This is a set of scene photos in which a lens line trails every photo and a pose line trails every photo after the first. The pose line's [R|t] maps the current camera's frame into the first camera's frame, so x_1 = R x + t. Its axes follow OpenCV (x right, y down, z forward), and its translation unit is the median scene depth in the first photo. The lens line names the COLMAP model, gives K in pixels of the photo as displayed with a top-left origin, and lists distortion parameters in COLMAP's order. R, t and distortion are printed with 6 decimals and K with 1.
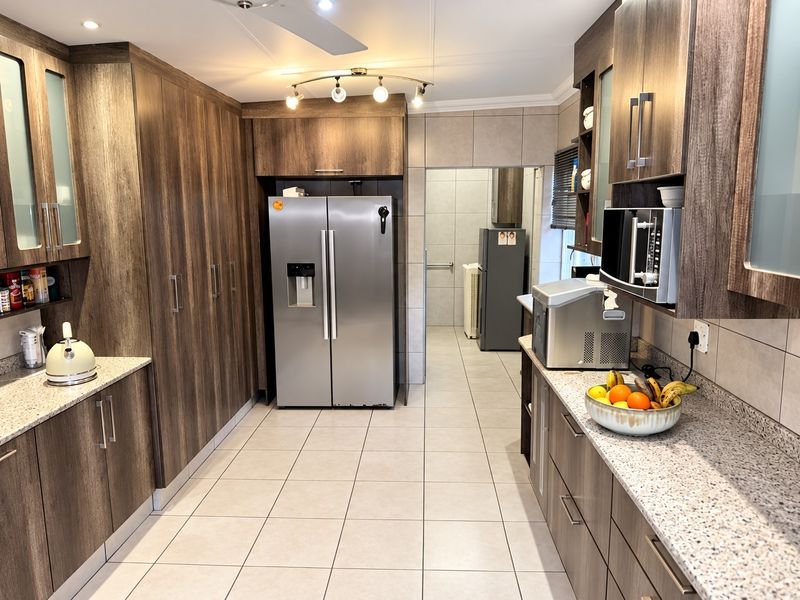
lens RADIAL K [[562.5, 0, 401.9], [0, 562.5, 303.0], [0, 0, 1]] dist [0.013860, -0.031960]
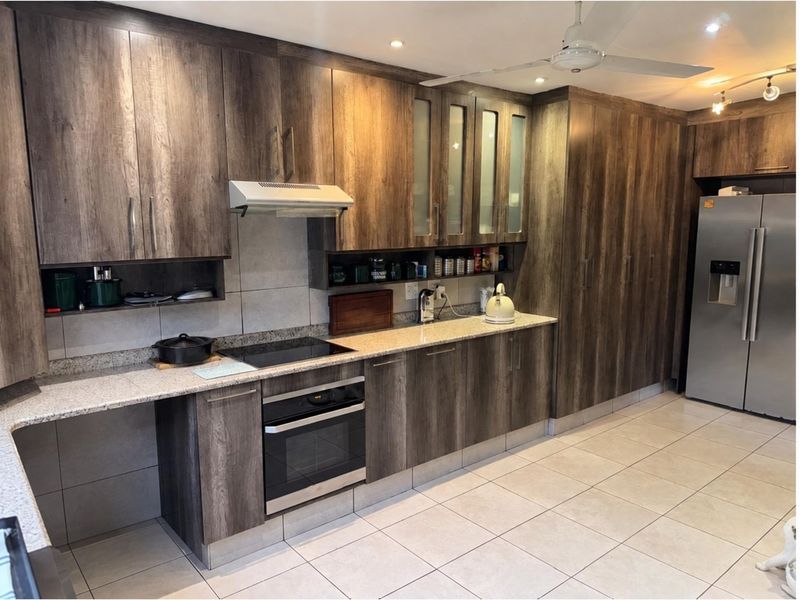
lens RADIAL K [[562.5, 0, 402.2], [0, 562.5, 300.9], [0, 0, 1]] dist [0.013860, -0.031960]
pose [[0.674720, 0.108204, -0.730099, 0.278897], [-0.115402, 0.992495, 0.040444, 0.042940], [0.728996, 0.056966, 0.682144, -0.184519]]
